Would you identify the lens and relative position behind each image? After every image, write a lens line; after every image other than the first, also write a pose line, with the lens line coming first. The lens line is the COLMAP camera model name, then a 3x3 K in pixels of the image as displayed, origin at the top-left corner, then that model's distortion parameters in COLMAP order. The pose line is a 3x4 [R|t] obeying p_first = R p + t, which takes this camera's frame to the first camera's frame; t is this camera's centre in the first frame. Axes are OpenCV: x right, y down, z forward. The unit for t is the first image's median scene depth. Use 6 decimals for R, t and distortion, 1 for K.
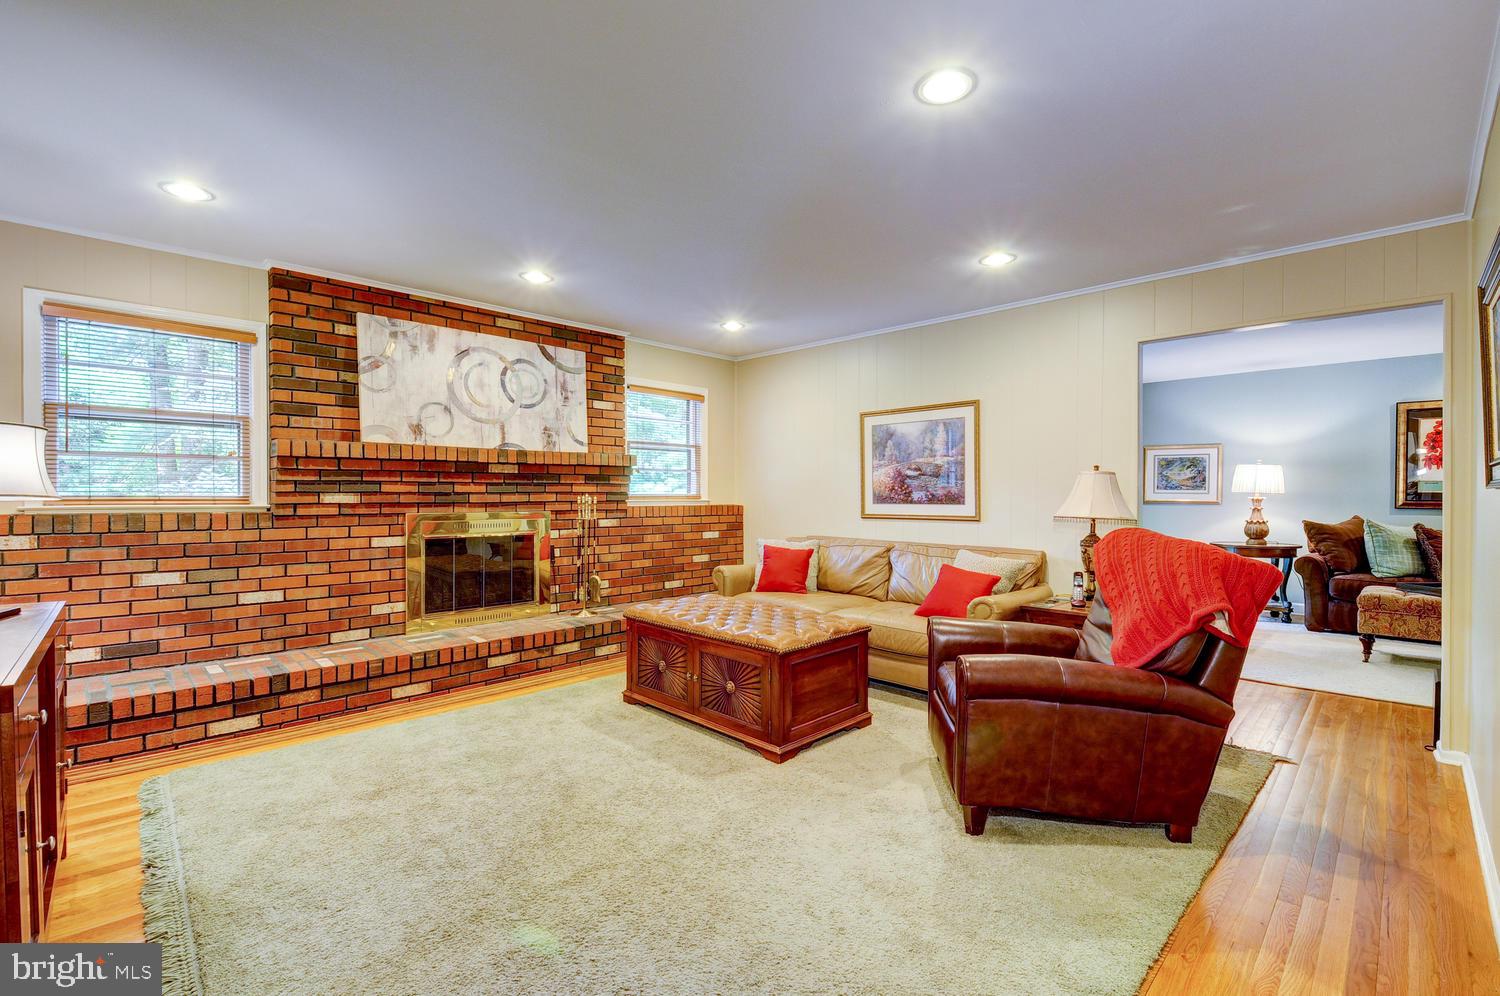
lens RADIAL K [[688.0, 0, 747.1], [0, 688.0, 507.1], [0, 0, 1]] dist [0.002840, -0.004270]
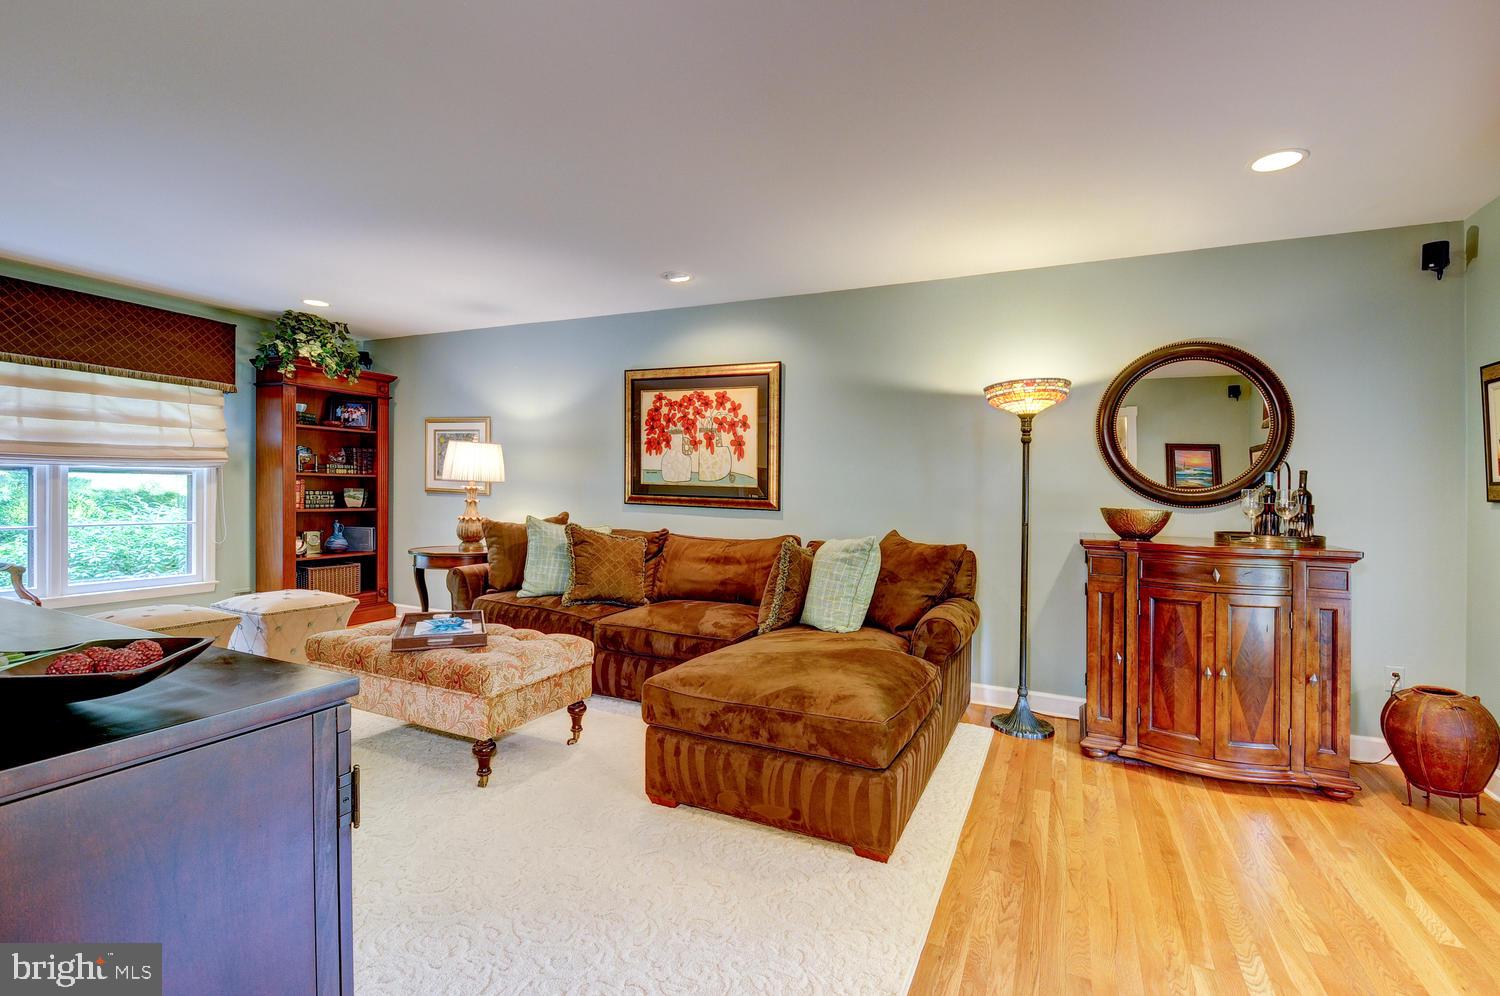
lens RADIAL K [[688.0, 0, 757.3], [0, 688.0, 481.2], [0, 0, 1]] dist [0.002840, -0.004270]
pose [[0.945521, 0.028401, 0.324320, 0.863968], [-0.018768, 0.999286, -0.032792, -0.000830], [-0.325020, 0.024919, 0.945379, 0.208710]]
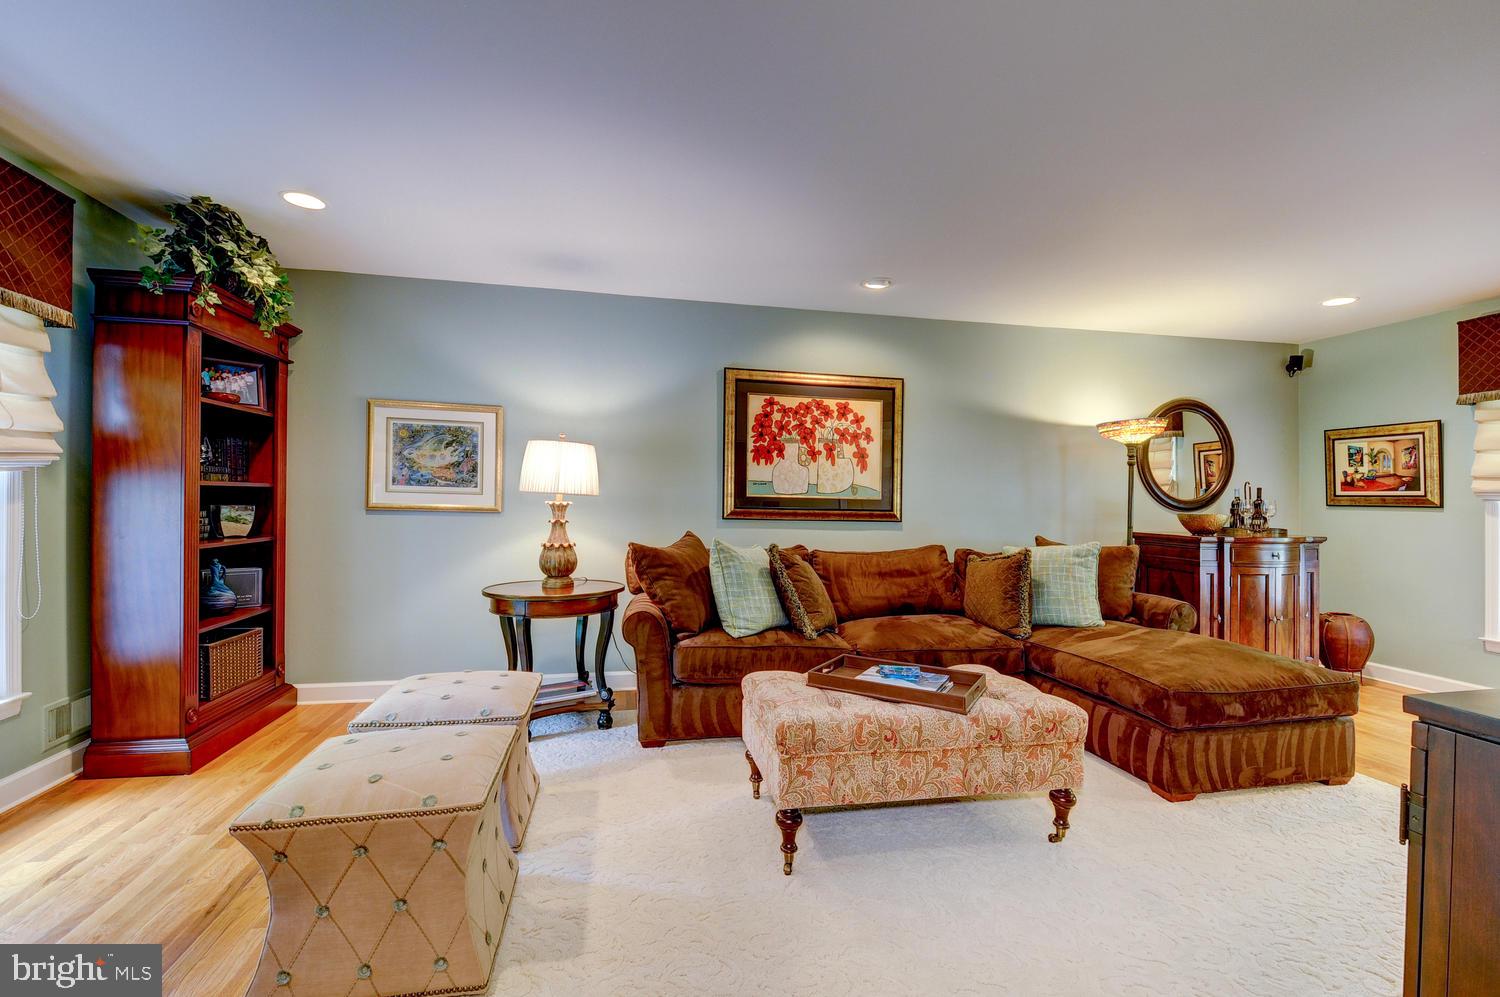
lens RADIAL K [[665.1, 0, 757.9], [0, 665.1, 496.6], [0, 0, 1]] dist [0.002230, -0.000230]
pose [[0.558146, 0.011799, 0.829659, 0.418559], [0.000045, 0.999898, -0.014250, -0.011533], [-0.829742, 0.007991, 0.558089, 0.616980]]
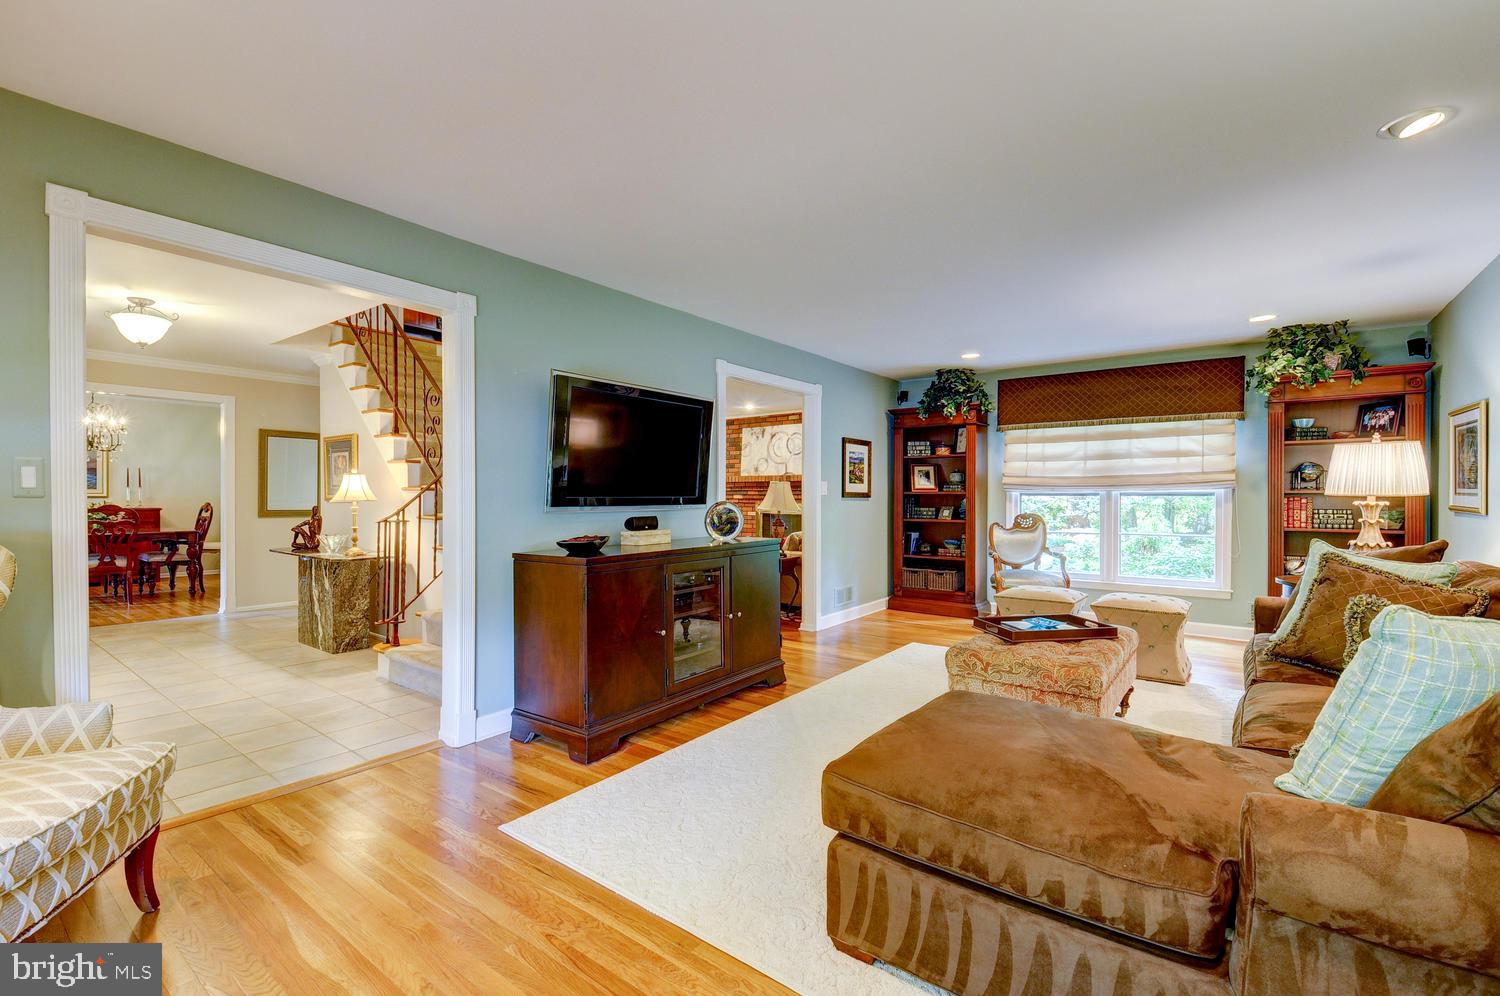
lens RADIAL K [[665.1, 0, 745.9], [0, 665.1, 500.0], [0, 0, 1]] dist [0.002230, -0.000230]
pose [[0.121751, 0.007811, -0.992530, 1.333289], [-0.019891, 0.999787, 0.005428, -0.008768], [0.992361, 0.019081, 0.121881, 0.454715]]
